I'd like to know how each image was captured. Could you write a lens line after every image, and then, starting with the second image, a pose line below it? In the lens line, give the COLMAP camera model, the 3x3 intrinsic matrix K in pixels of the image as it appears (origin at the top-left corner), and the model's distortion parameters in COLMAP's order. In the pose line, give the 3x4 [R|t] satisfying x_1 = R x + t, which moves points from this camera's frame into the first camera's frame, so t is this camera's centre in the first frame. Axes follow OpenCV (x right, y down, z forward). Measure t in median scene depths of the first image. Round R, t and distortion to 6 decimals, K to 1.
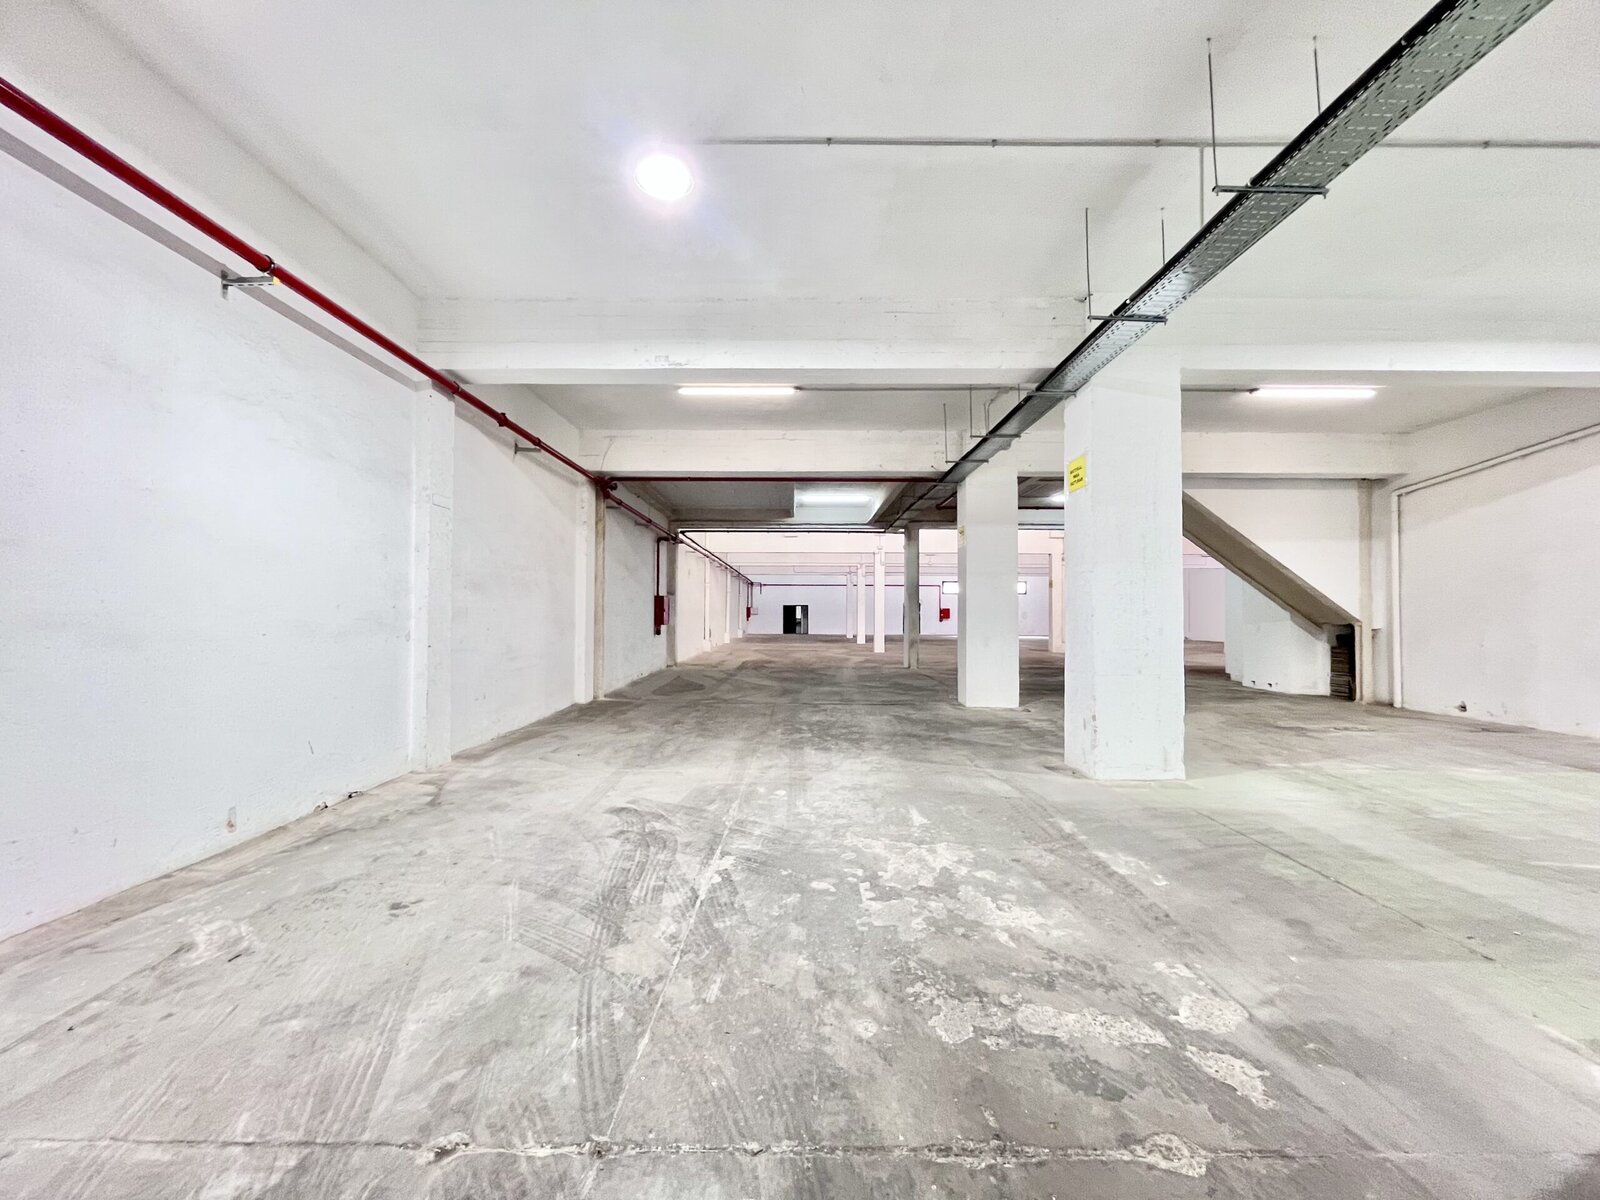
lens RADIAL K [[649.8, 0, 799.1], [0, 649.8, 602.7], [0, 0, 1]] dist [-0.001518, 0.000021]
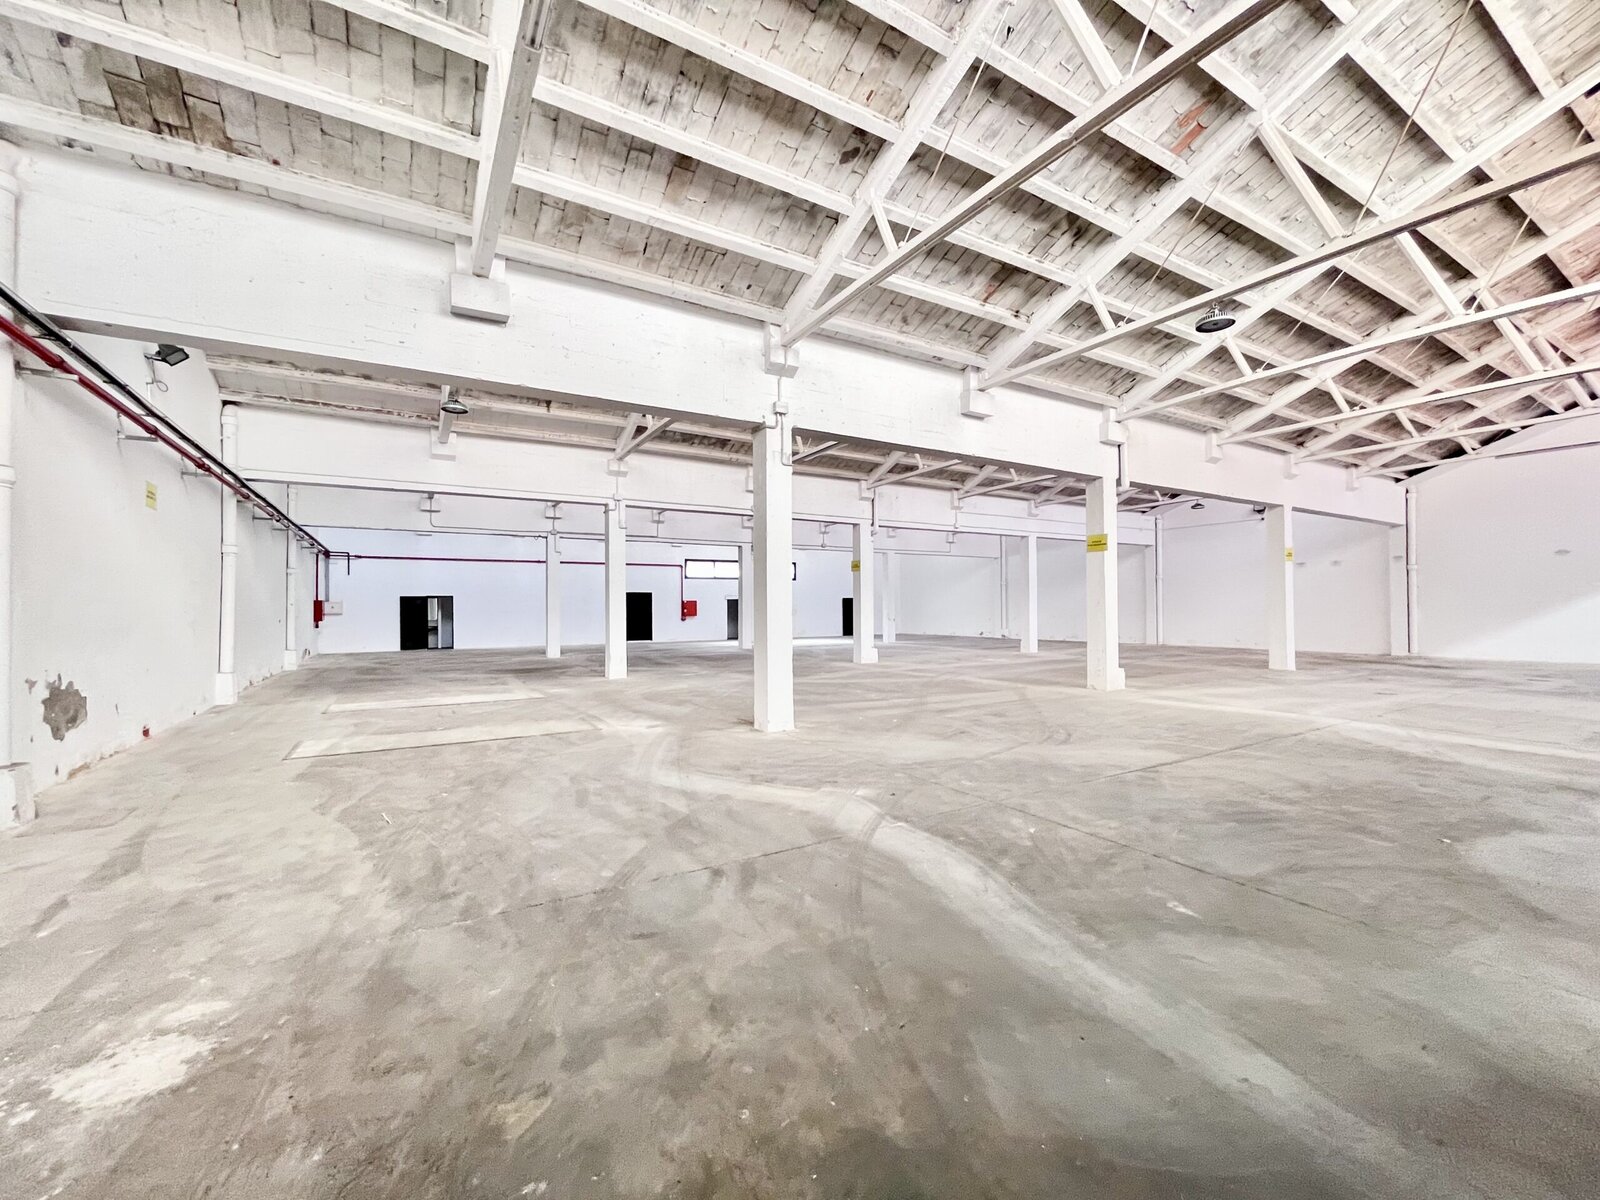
lens RADIAL K [[649.8, 0, 794.2], [0, 649.8, 597.6], [0, 0, 1]] dist [-0.001518, 0.000021]
pose [[0.865560, -0.003865, 0.500791, -0.011631], [-0.000489, 0.999963, 0.008562, 0.000279], [-0.500805, -0.007656, 0.865526, 0.385596]]
